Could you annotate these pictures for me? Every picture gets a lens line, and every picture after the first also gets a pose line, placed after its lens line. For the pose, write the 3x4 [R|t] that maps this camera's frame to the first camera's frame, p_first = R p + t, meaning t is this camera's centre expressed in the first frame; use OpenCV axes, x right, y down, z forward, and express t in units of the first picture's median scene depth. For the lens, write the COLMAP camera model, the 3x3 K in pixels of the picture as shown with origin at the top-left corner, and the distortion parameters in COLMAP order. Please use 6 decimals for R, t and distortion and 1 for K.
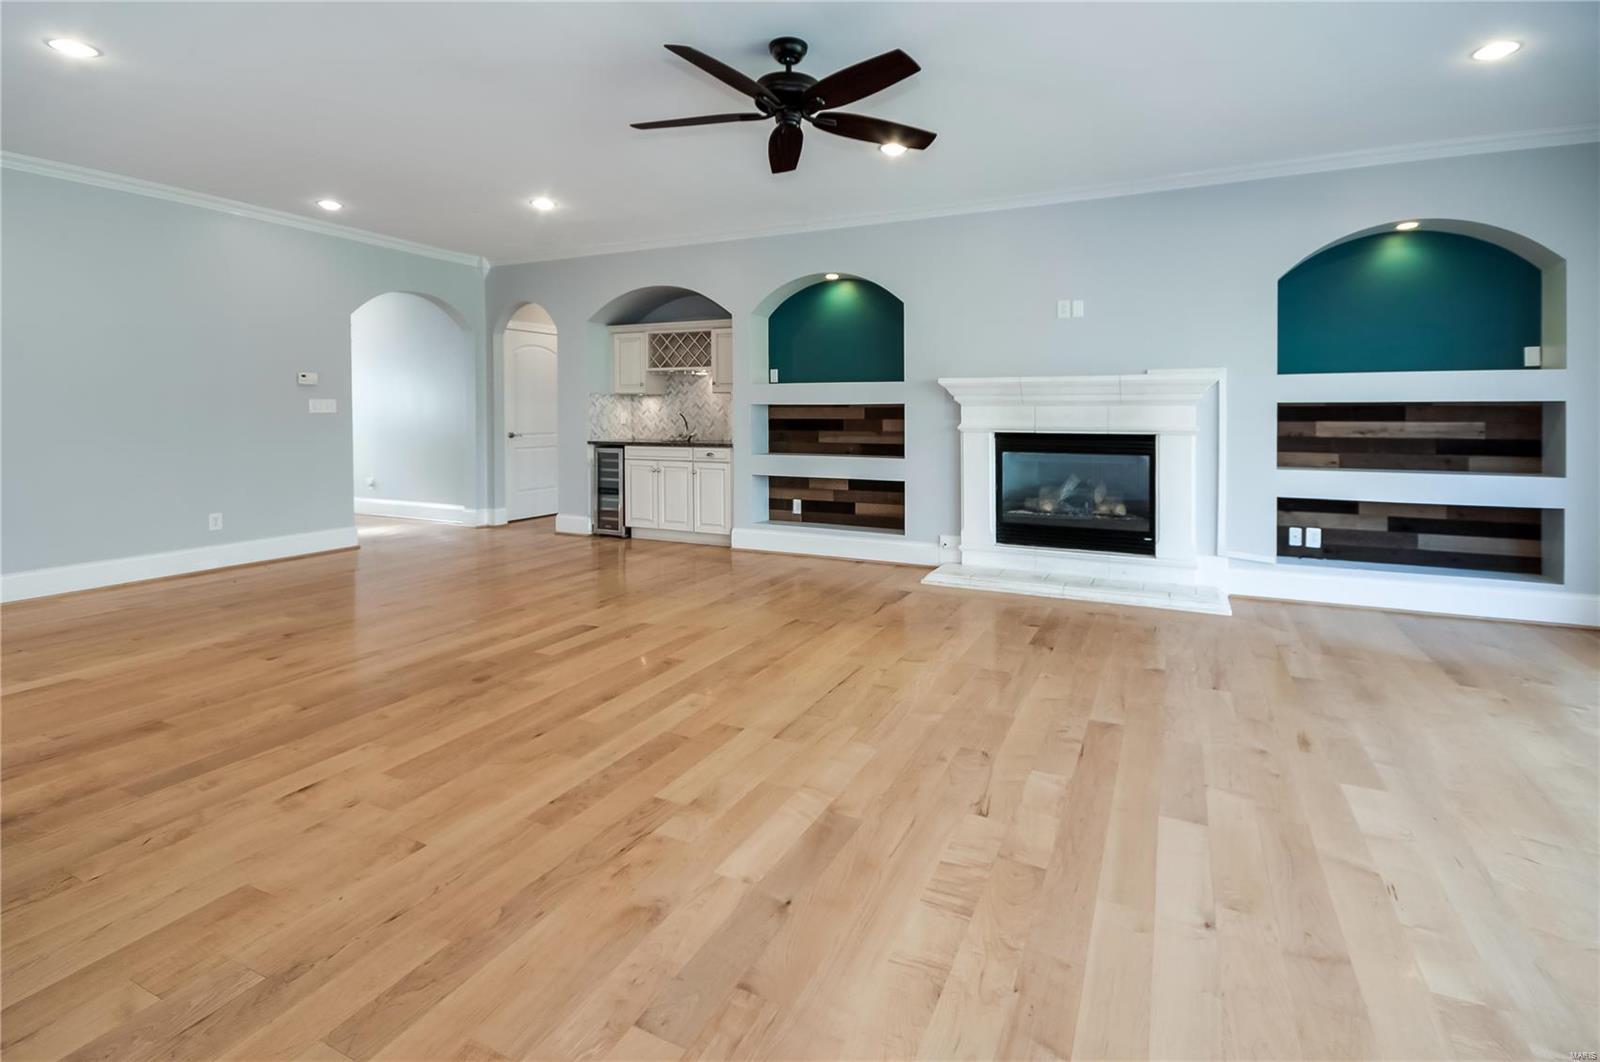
lens RADIAL K [[747.5, 0, 835.9], [0, 747.5, 415.7], [0, 0, 1]] dist [0.003771, 0.000367]
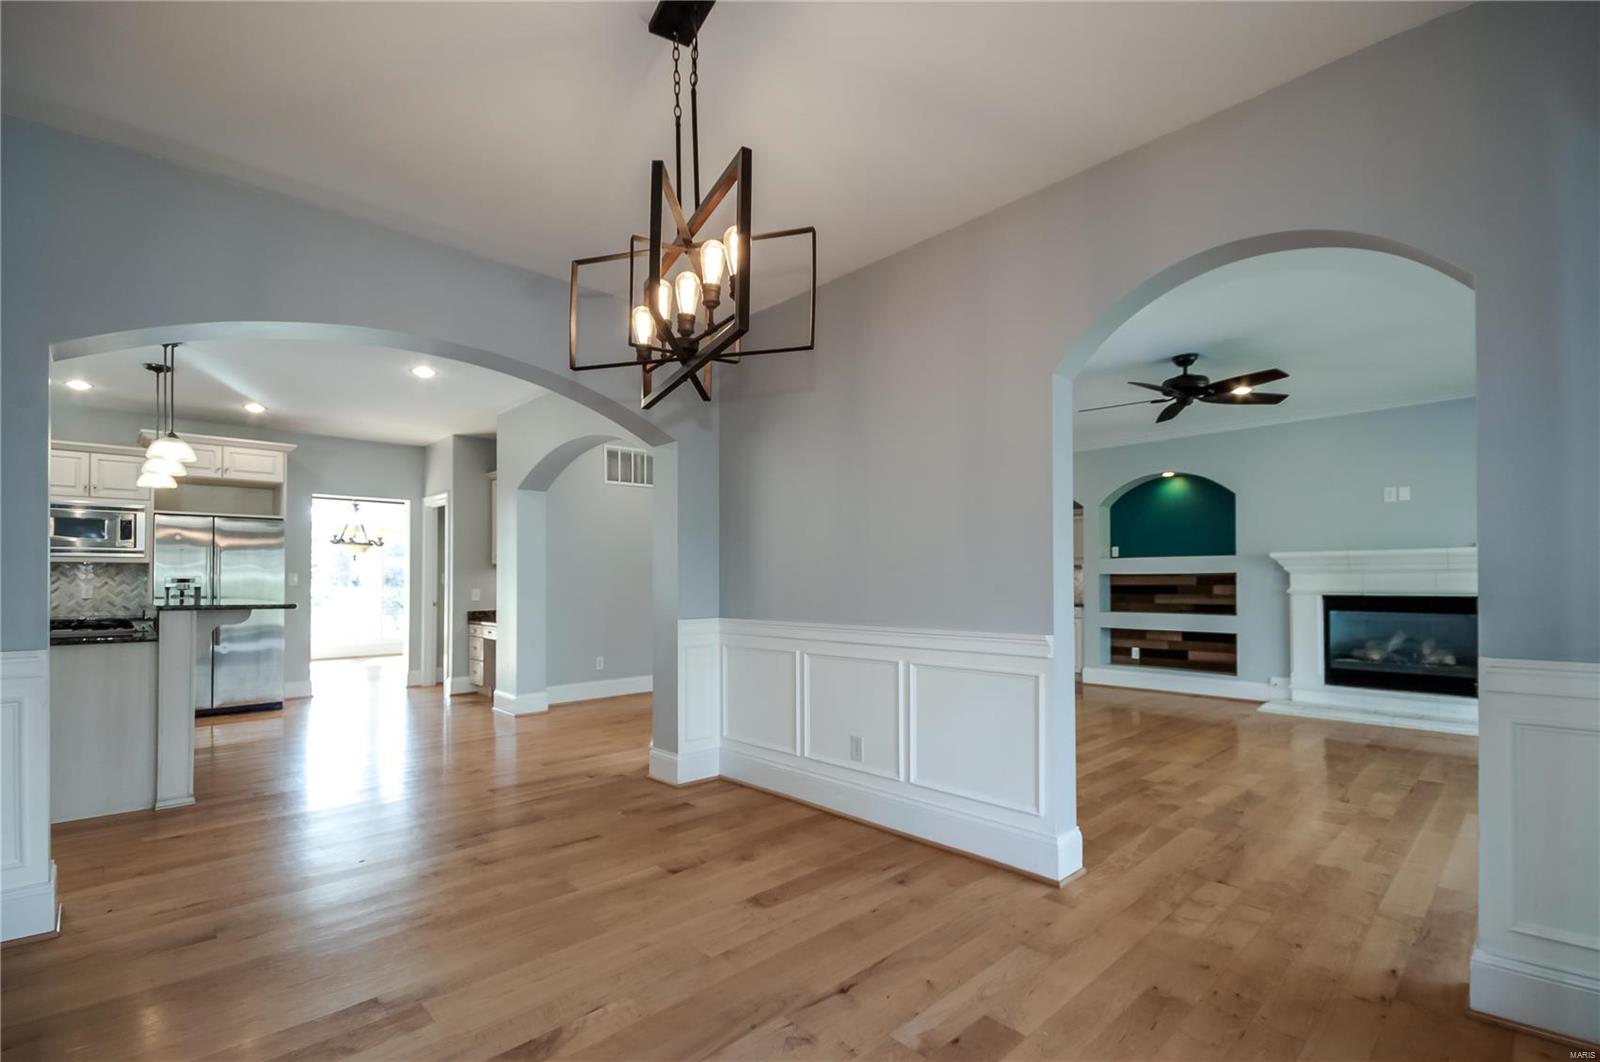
lens RADIAL K [[727.5, 0, 801.1], [0, 727.5, 577.9], [0, 0, 1]] dist [0.000485, -0.000049]
pose [[0.929773, -0.006467, -0.368077, -0.155454], [0.004269, 0.999968, -0.006786, -0.002057], [0.368109, 0.004738, 0.929771, -0.466440]]
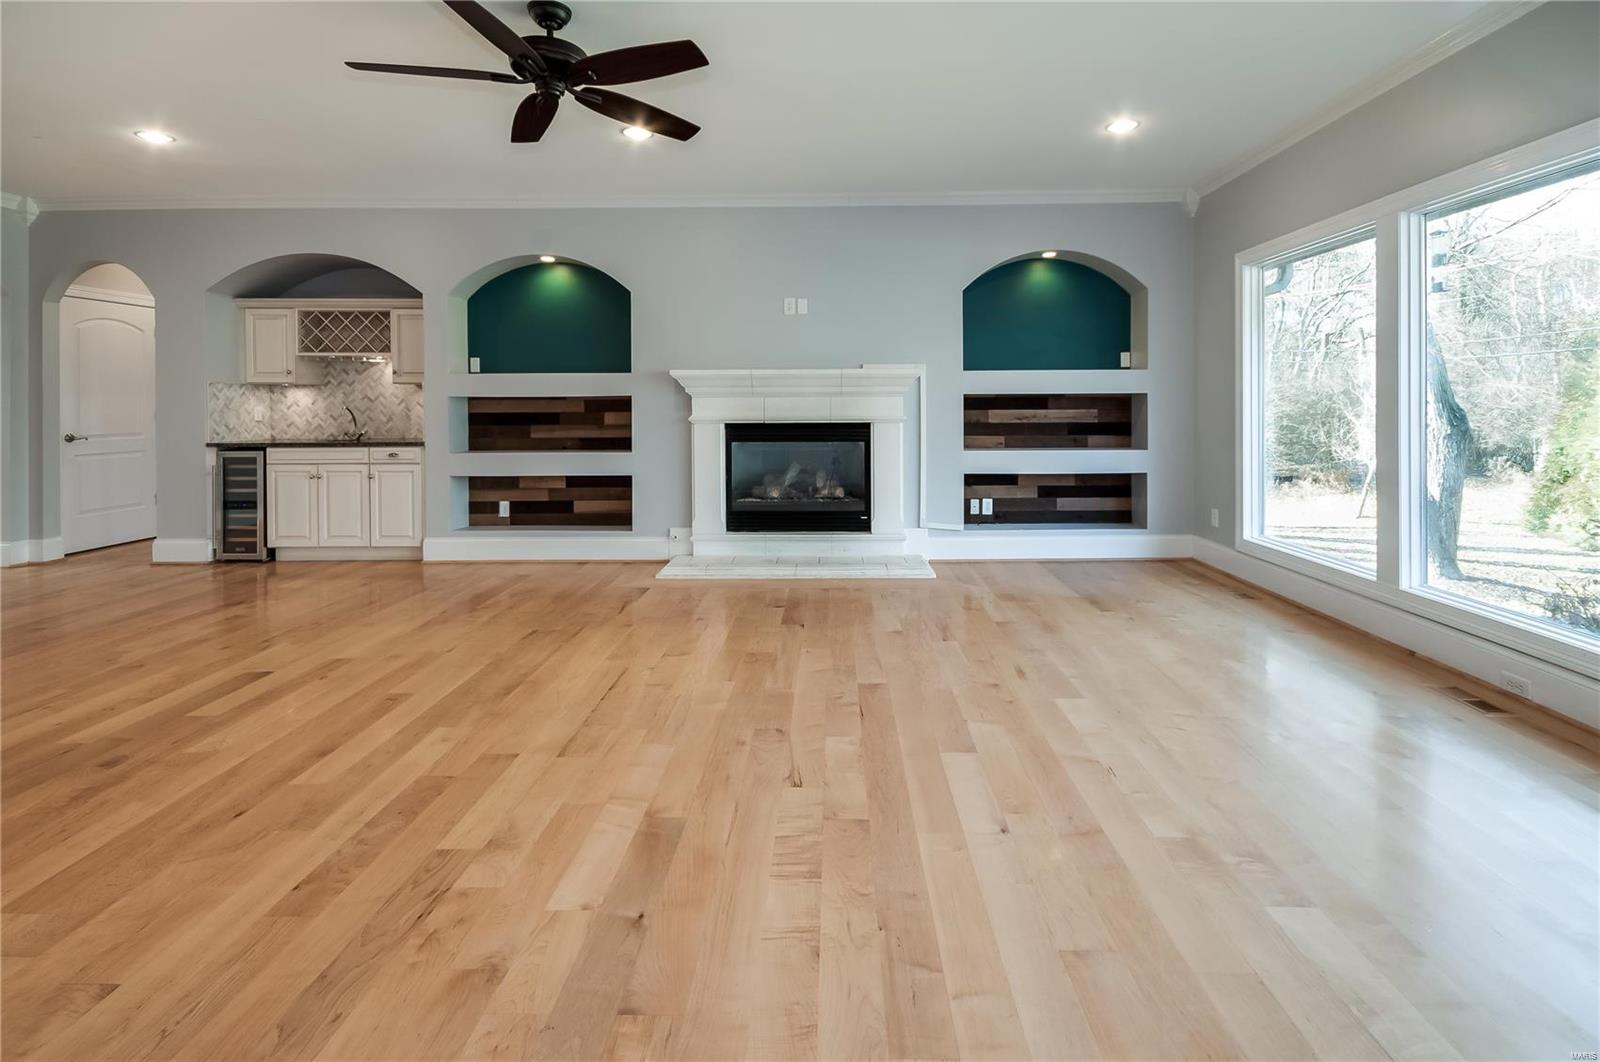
lens RADIAL K [[746.2, 0, 839.2], [0, 746.2, 403.2], [0, 0, 1]] dist [0.001515, 0.000038]
pose [[0.907914, -0.004669, 0.419130, -0.076988], [0.007378, 0.999961, -0.004842, 0.000655], [-0.419091, 0.007488, 0.907913, 0.007854]]
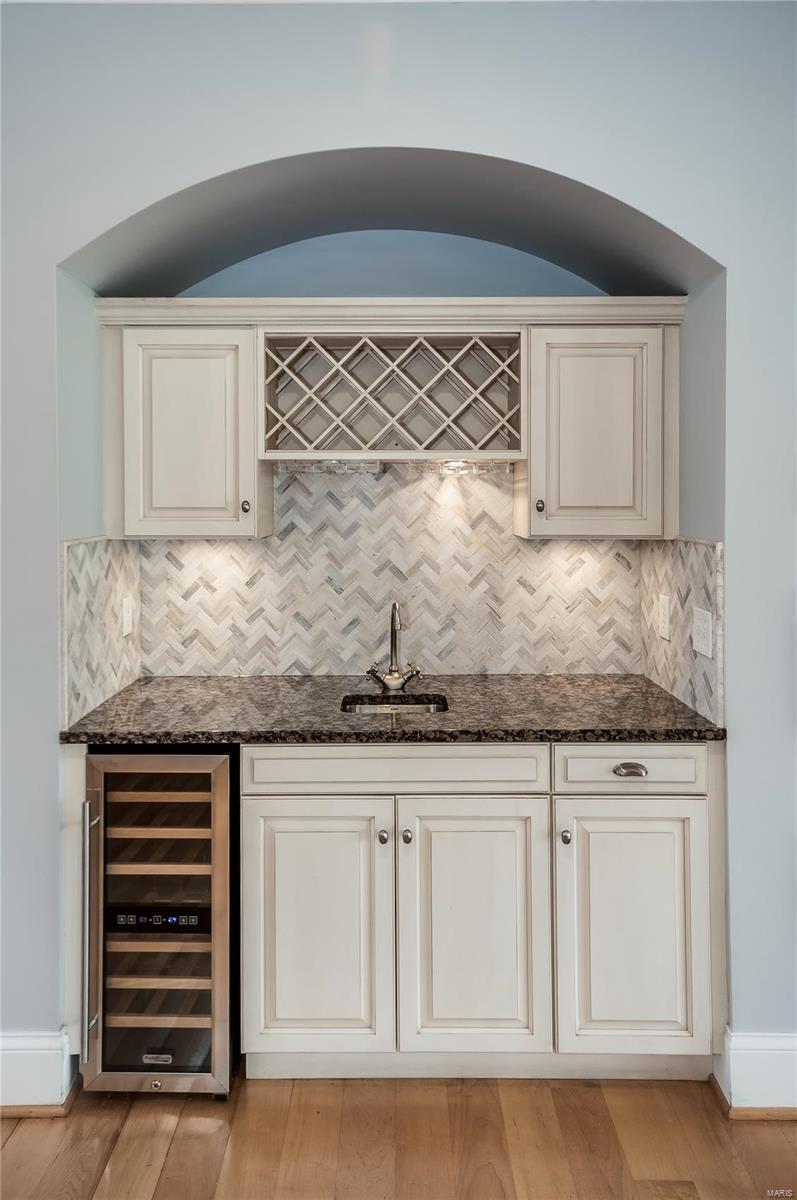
lens RADIAL K [[848.7, 0, 397.9], [0, 848.7, 498.9], [0, 0, 1]] dist [0.000287, 0.048014]
pose [[0.913858, -0.009321, 0.405927, -0.465301], [0.009463, 0.999954, 0.001657, -0.061929], [-0.405924, 0.002327, 0.913904, 0.927084]]
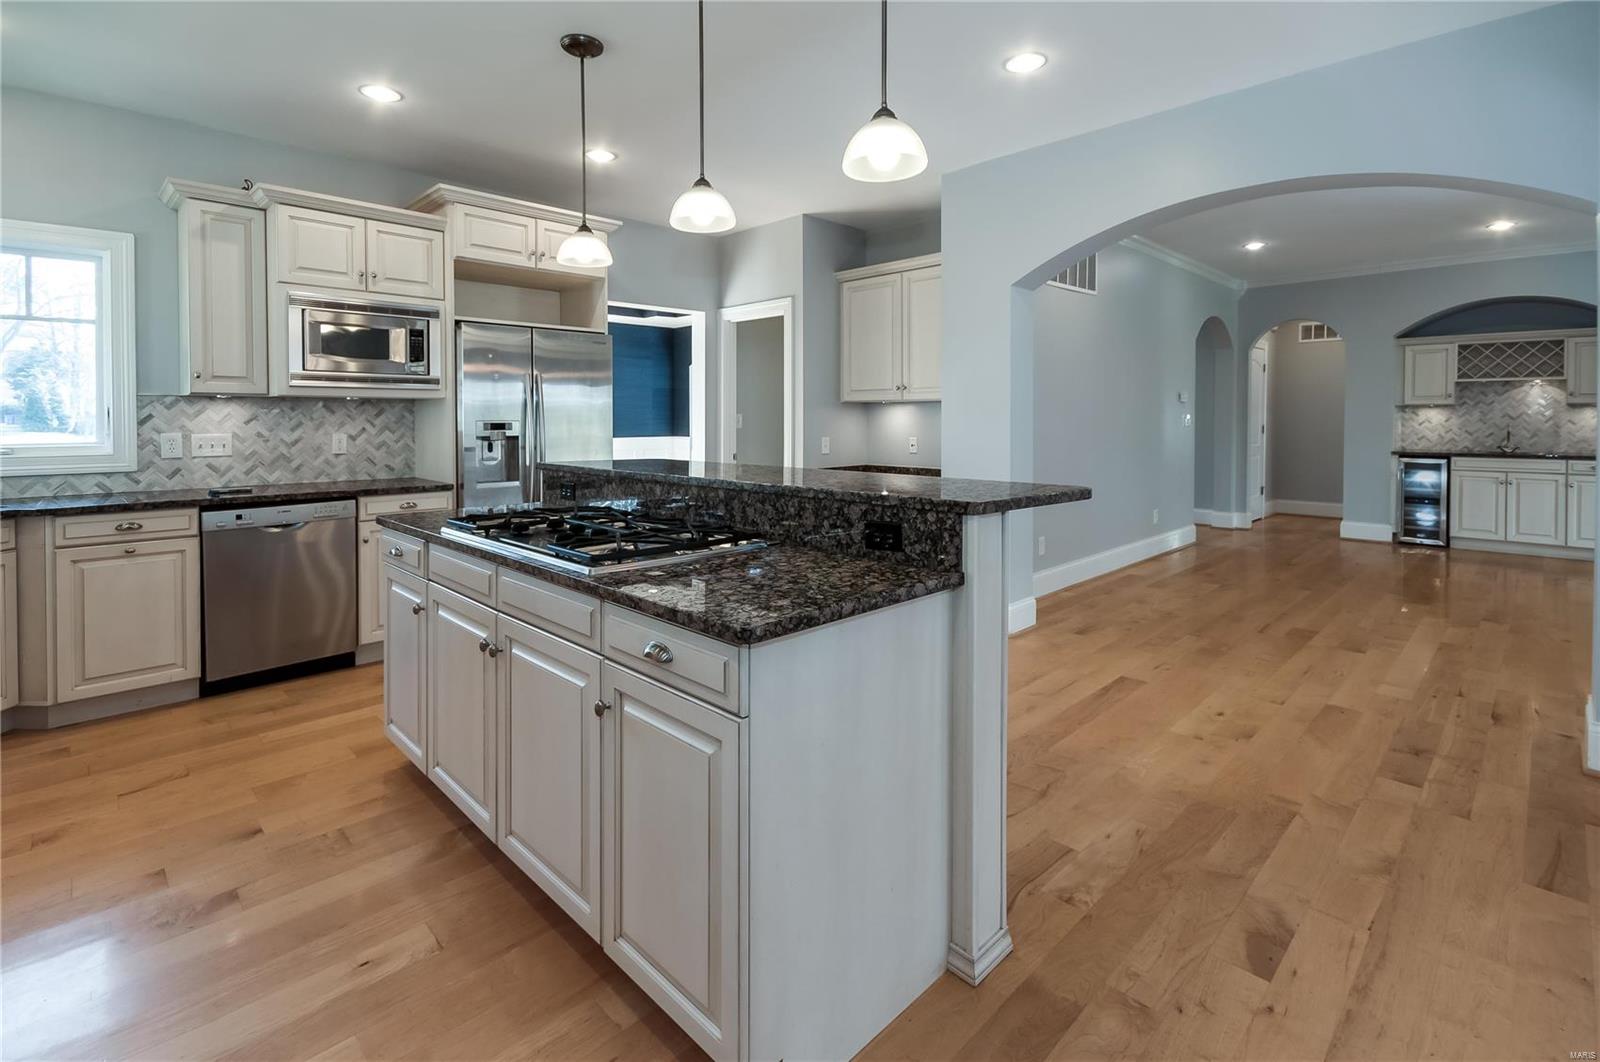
lens RADIAL K [[750.9, 0, 800.2], [0, 750.9, 430.7], [0, 0, 1]] dist [-0.000736, -0.001000]
pose [[0.933509, 0.002774, -0.358544, -0.977455], [0.002860, 0.999881, 0.015183, -0.016886], [0.358543, -0.015199, 0.933389, -0.345318]]
